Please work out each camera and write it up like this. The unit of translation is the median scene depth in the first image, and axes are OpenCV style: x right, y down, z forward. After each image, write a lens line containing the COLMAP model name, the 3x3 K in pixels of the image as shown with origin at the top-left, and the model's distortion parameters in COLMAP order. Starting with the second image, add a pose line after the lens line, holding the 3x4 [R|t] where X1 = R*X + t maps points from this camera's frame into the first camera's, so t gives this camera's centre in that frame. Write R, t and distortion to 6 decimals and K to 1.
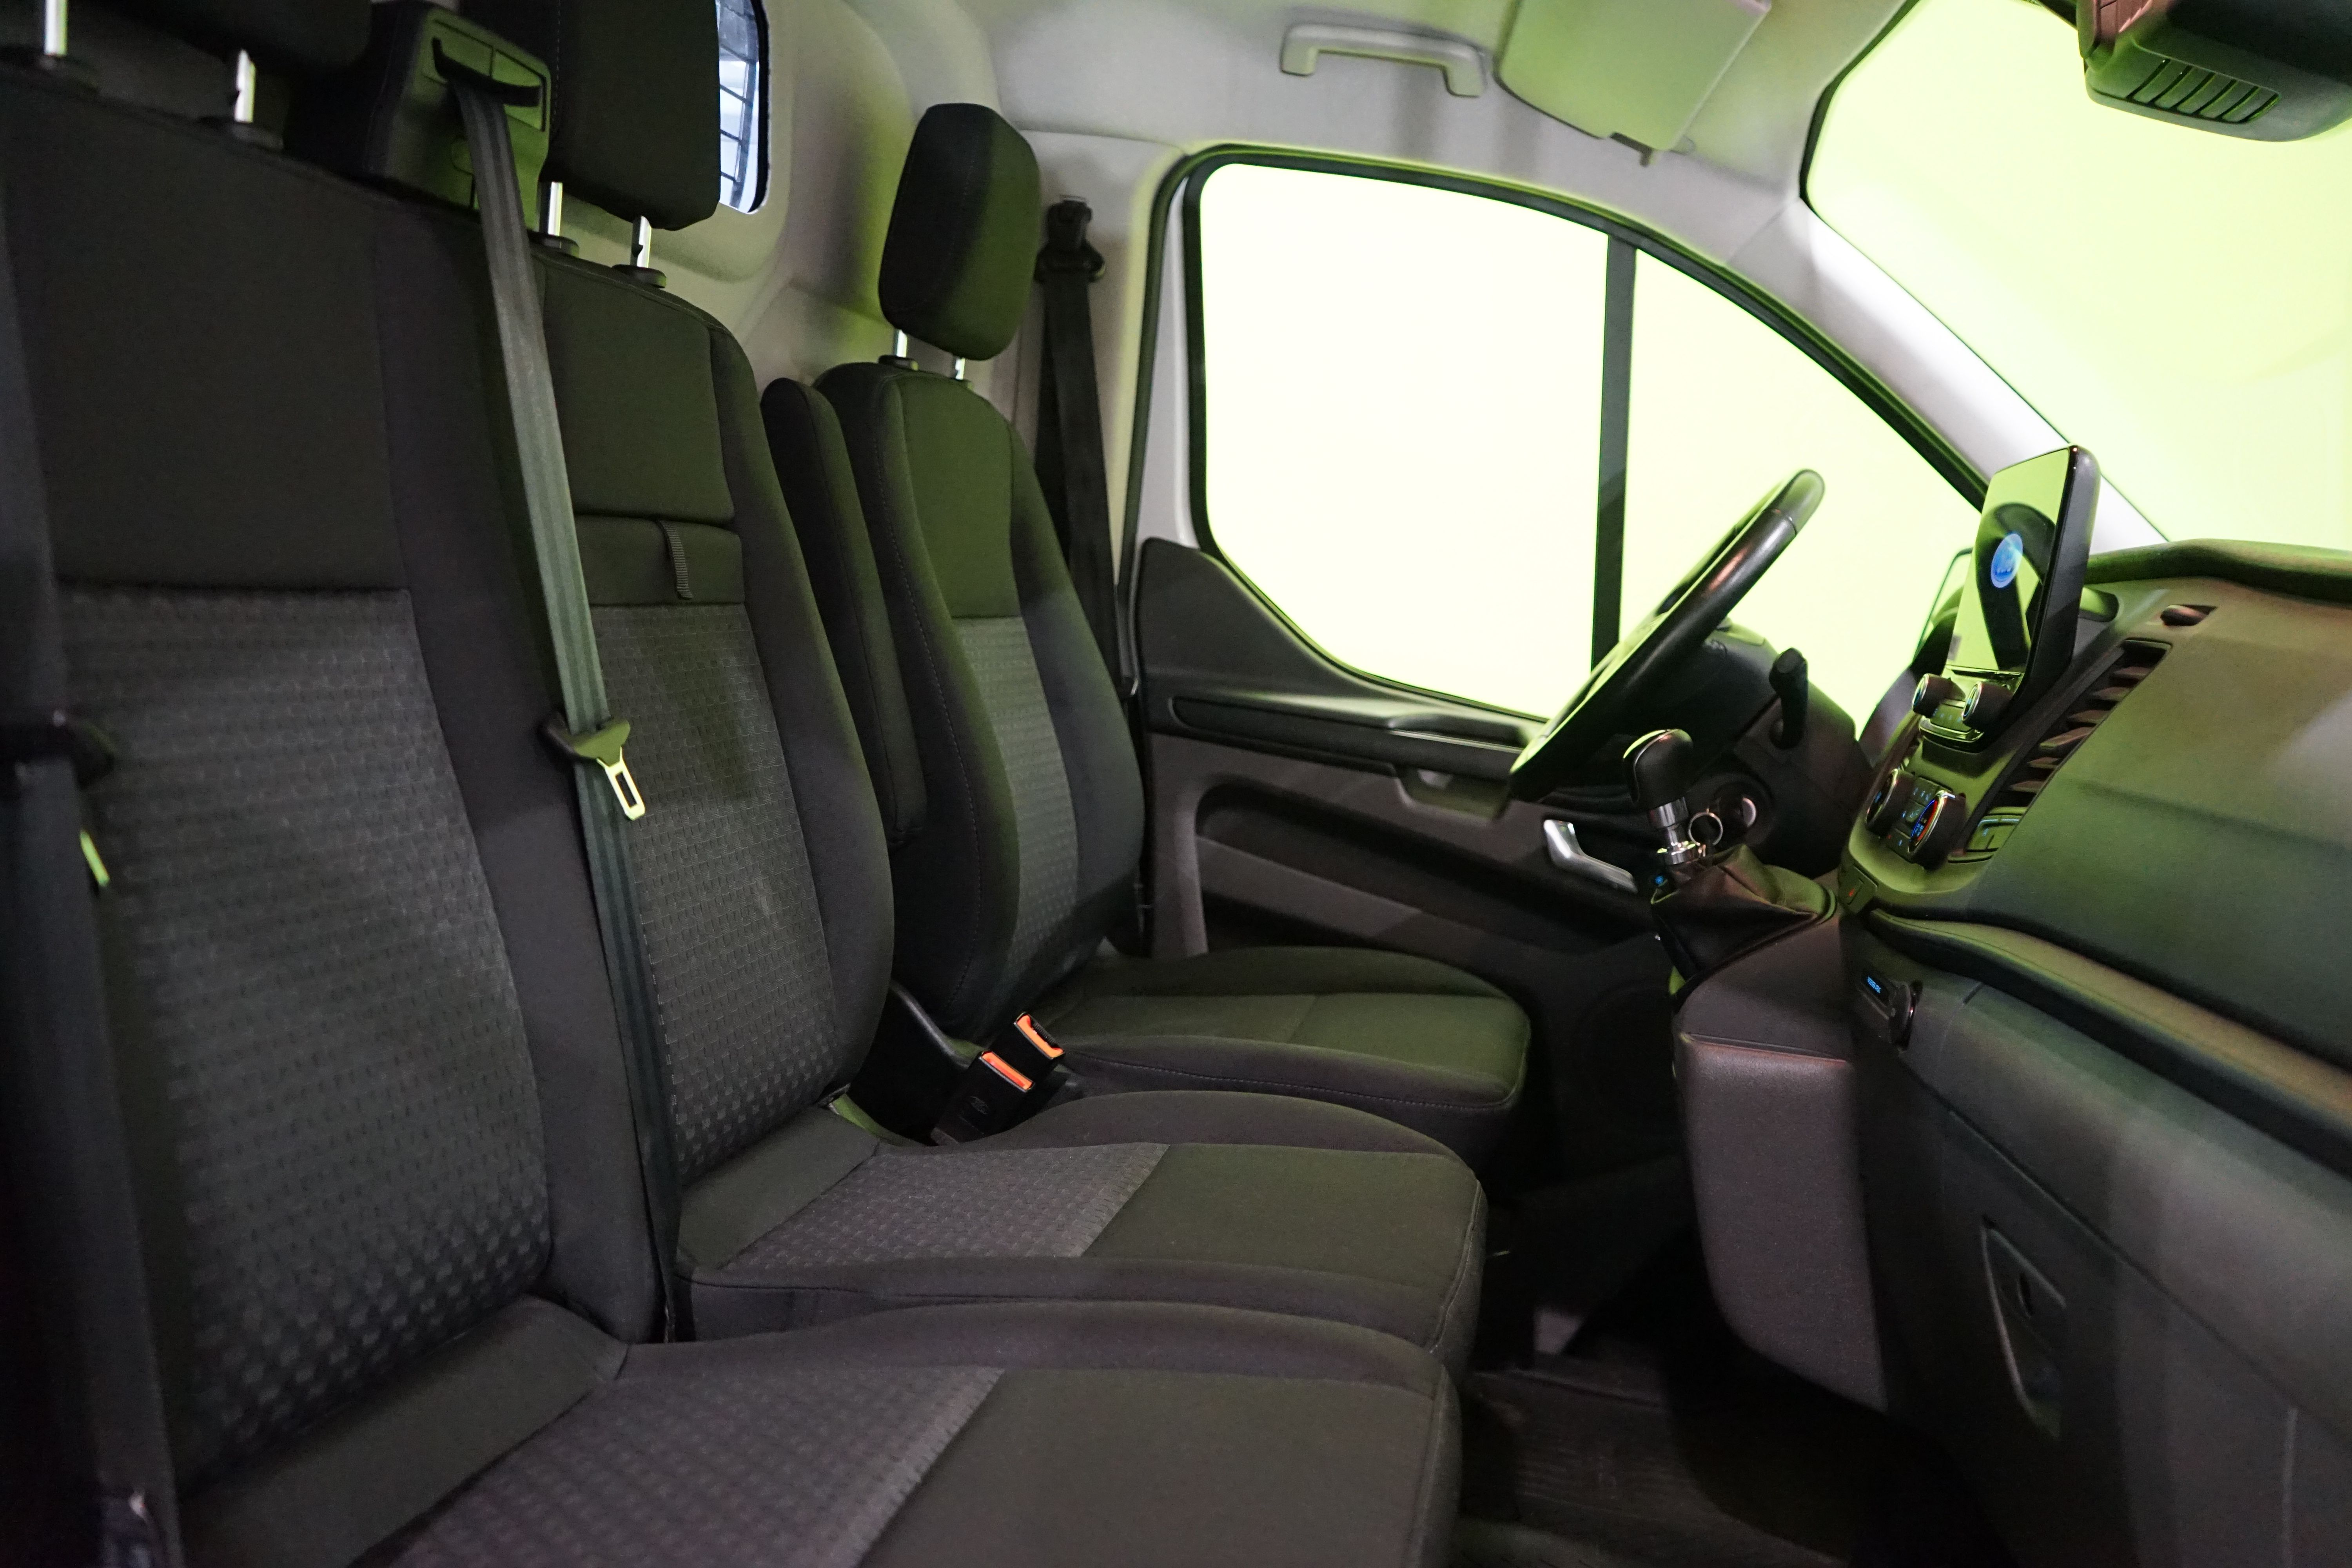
lens RADIAL K [[1887.9, 0, 1177.5], [0, 1887.9, 786.5], [0, 0, 1]] dist [-0.014995, 0.011921]
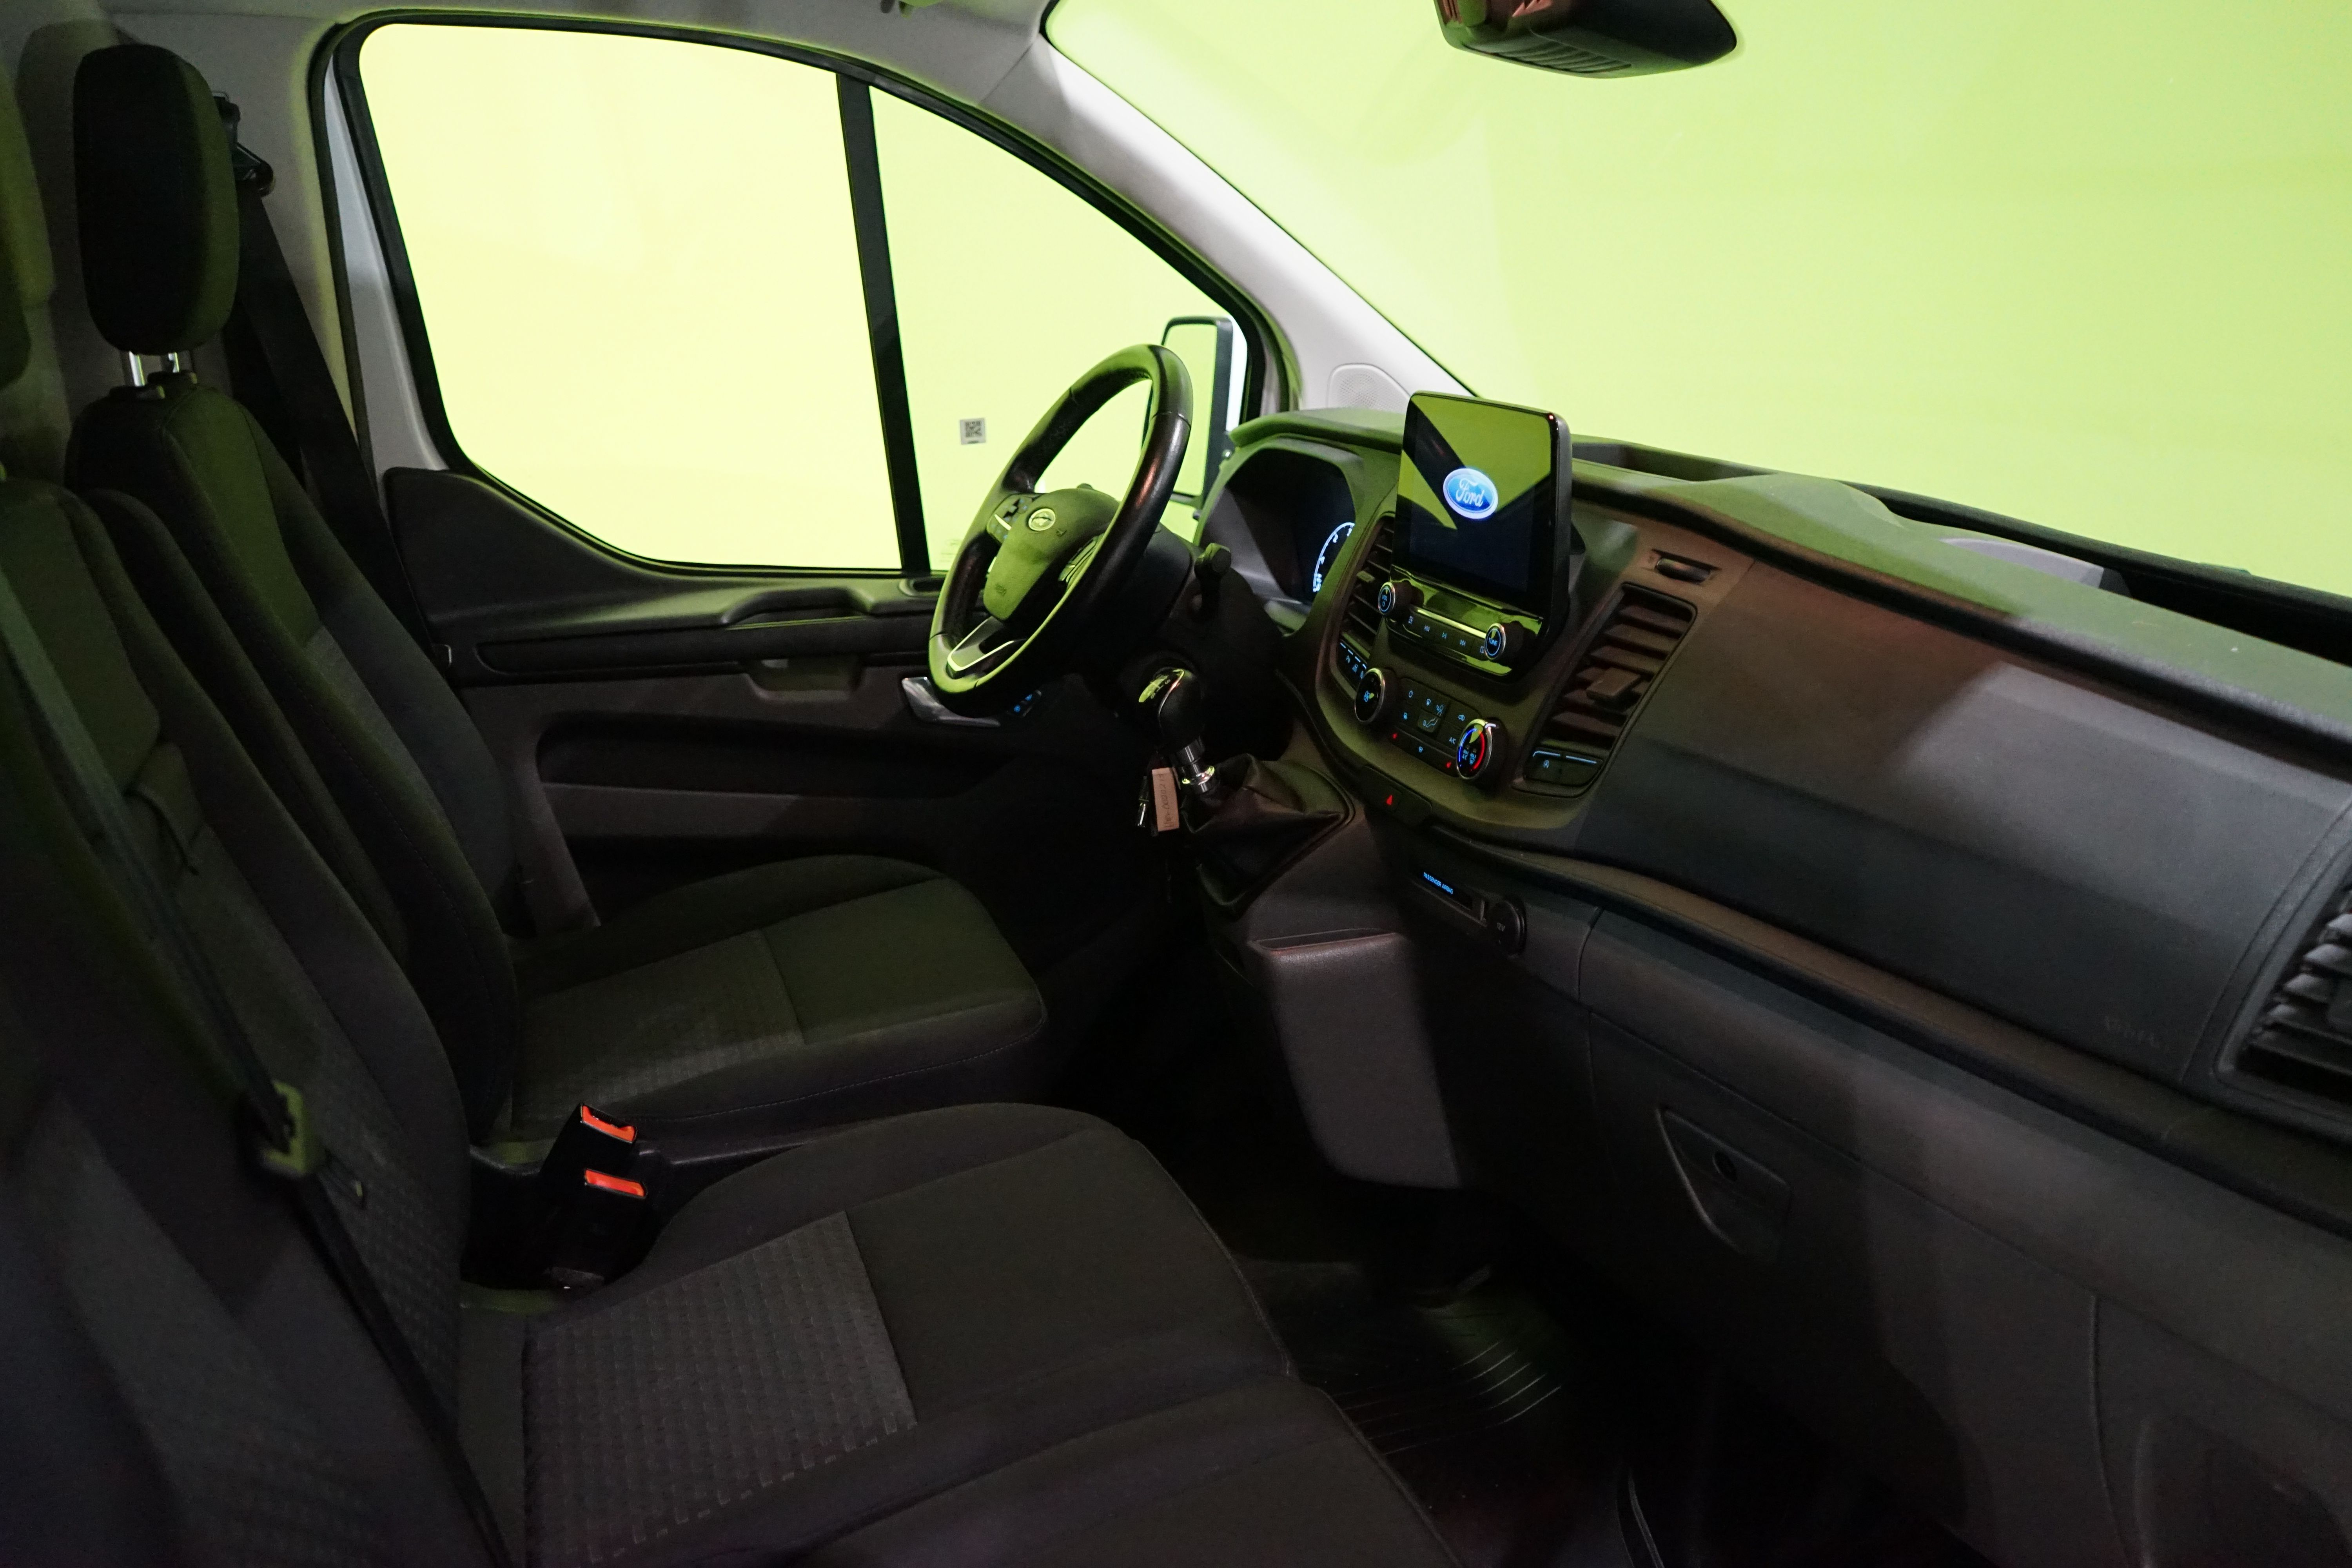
lens RADIAL K [[1887.9, 0, 1180.1], [0, 1887.9, 782.4], [0, 0, 1]] dist [-0.014995, 0.011921]
pose [[0.837189, -0.286684, 0.465753, -0.173356], [0.181141, 0.948886, 0.258464, -0.170924], [-0.516044, -0.132016, 0.846327, 0.064052]]
